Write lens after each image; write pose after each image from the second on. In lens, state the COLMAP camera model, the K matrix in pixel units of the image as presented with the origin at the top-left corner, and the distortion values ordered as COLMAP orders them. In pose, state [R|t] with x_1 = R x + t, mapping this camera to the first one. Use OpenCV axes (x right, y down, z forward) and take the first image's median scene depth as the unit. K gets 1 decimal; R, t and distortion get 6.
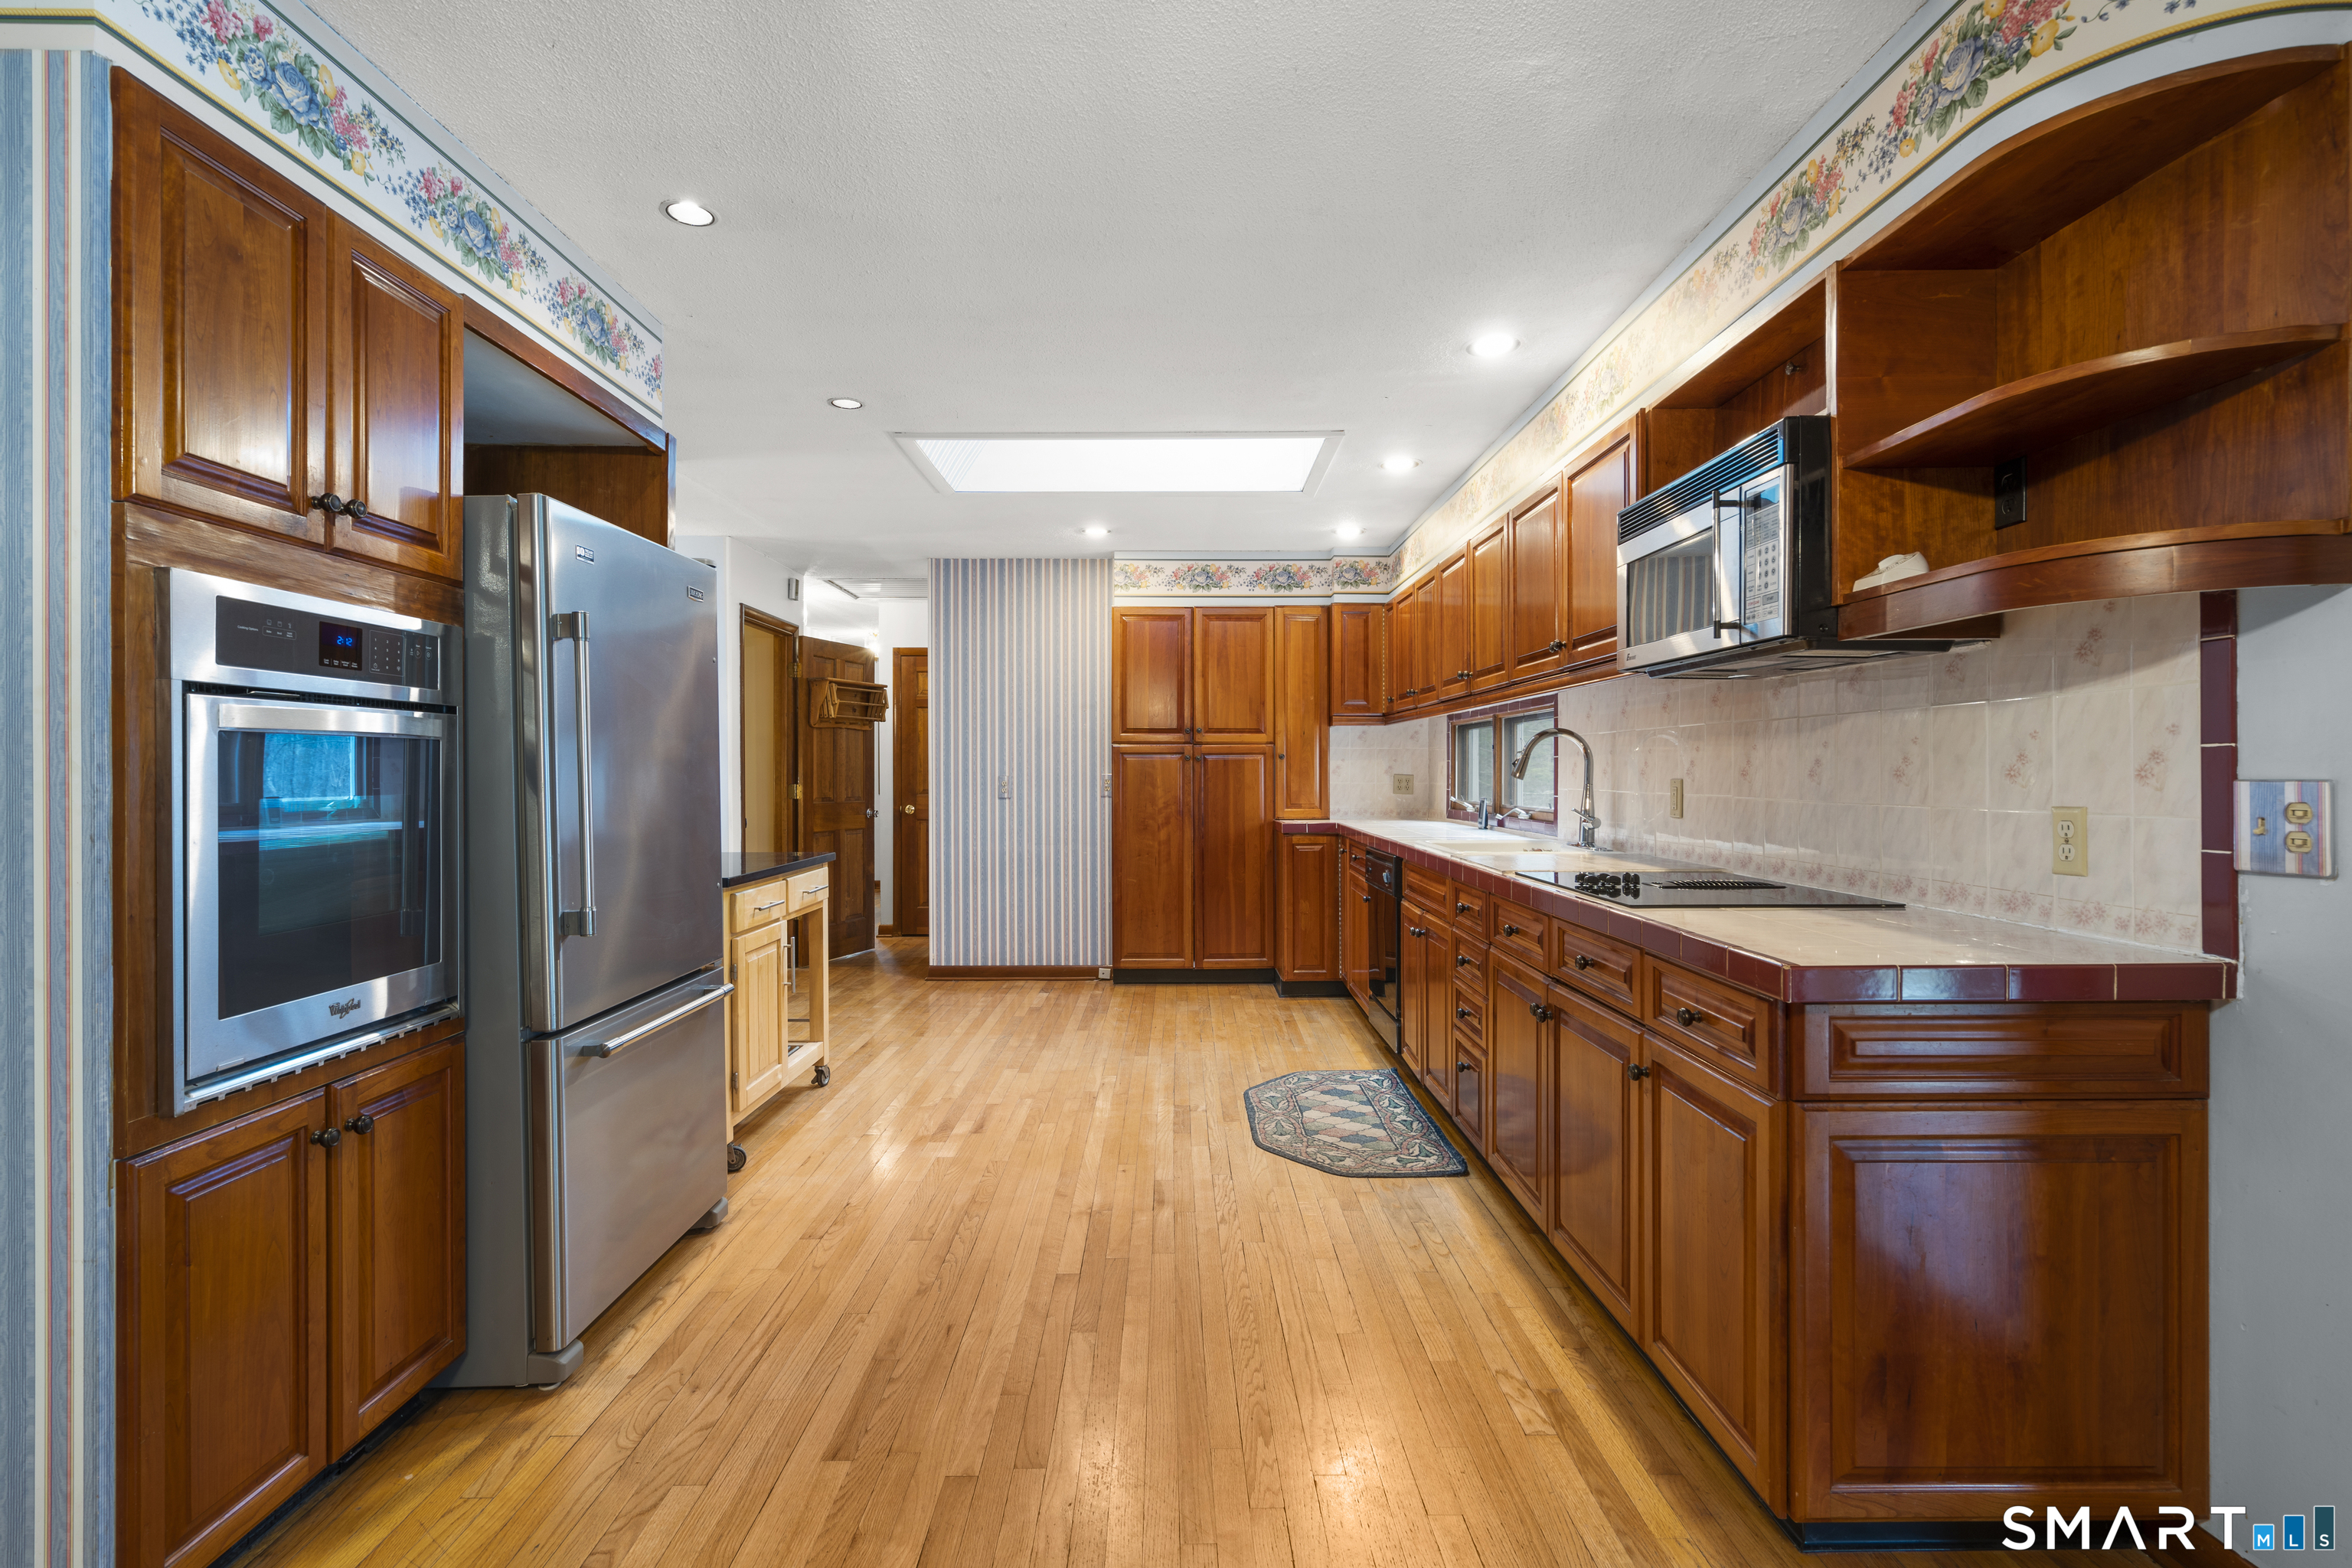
lens RADIAL K [[1091.8, 0, 1176.1], [0, 1091.8, 777.0], [0, 0, 1]] dist [-0.002898, 0.001903]
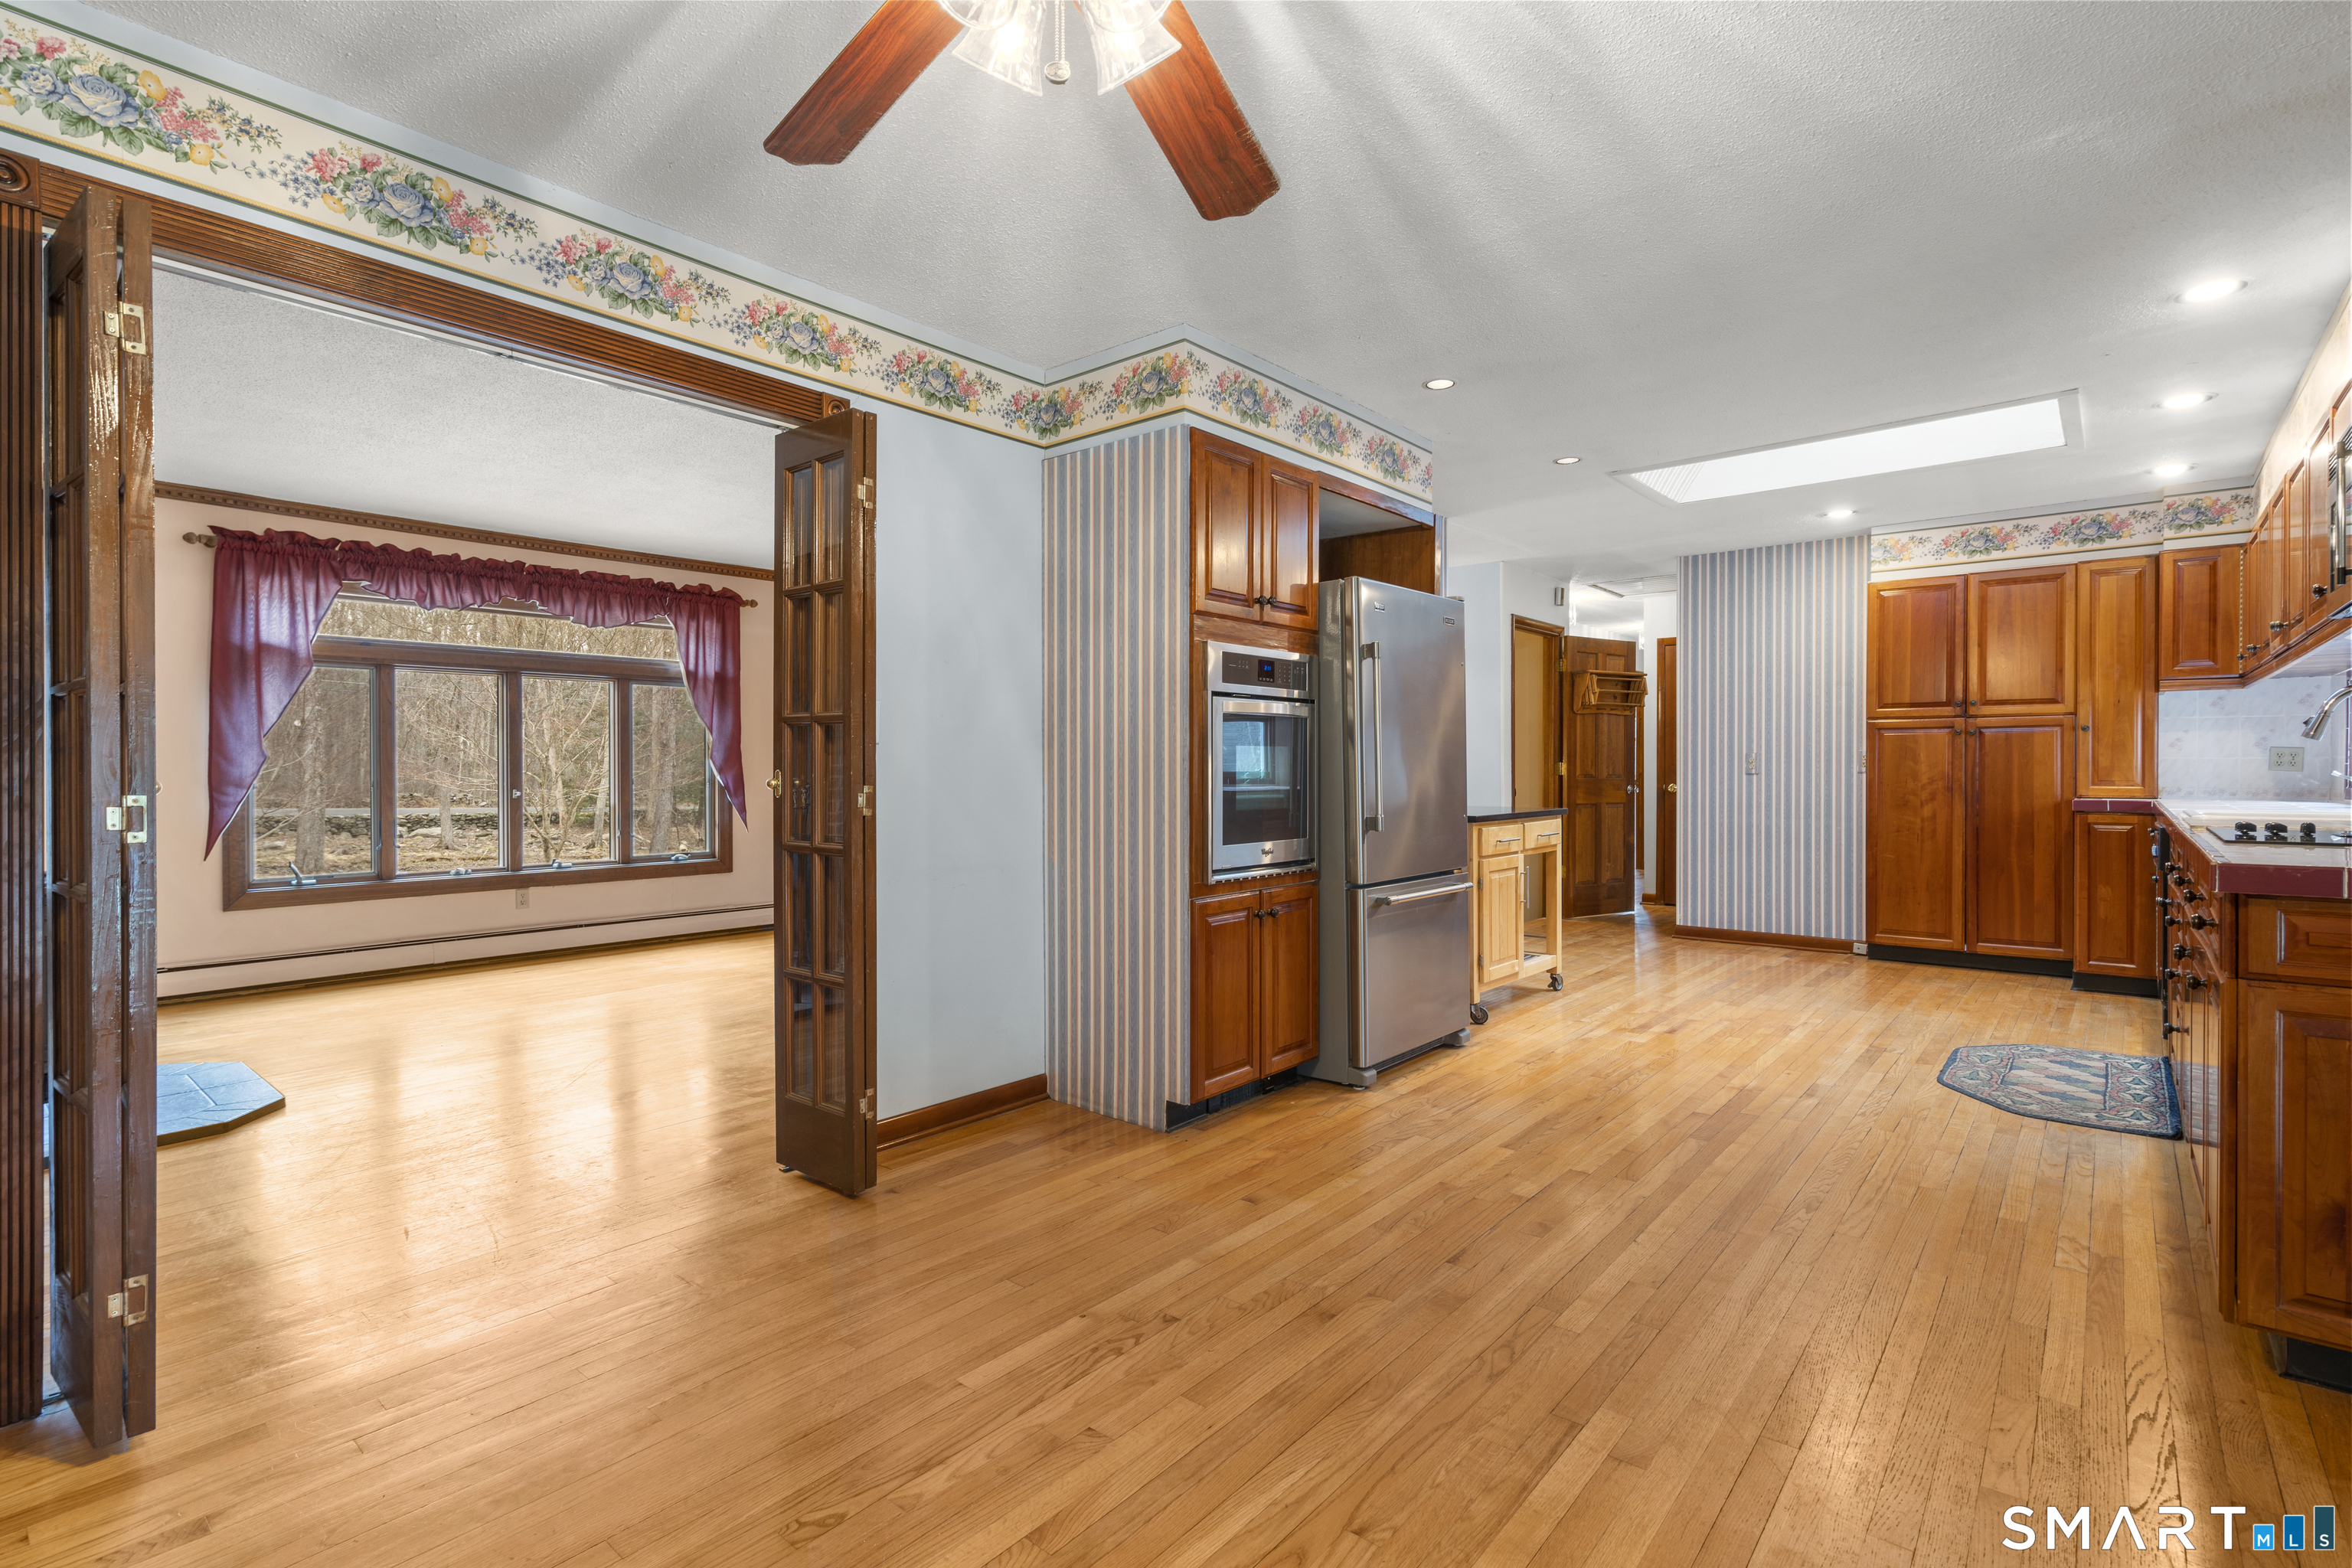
lens RADIAL K [[1091.8, 0, 1176.1], [0, 1091.8, 777.0], [0, 0, 1]] dist [-0.002898, 0.001903]
pose [[0.755596, 0.006008, -0.655011, 0.194216], [-0.002529, 0.999977, 0.006254, 0.029074], [0.655033, -0.003069, 0.755594, -0.285888]]
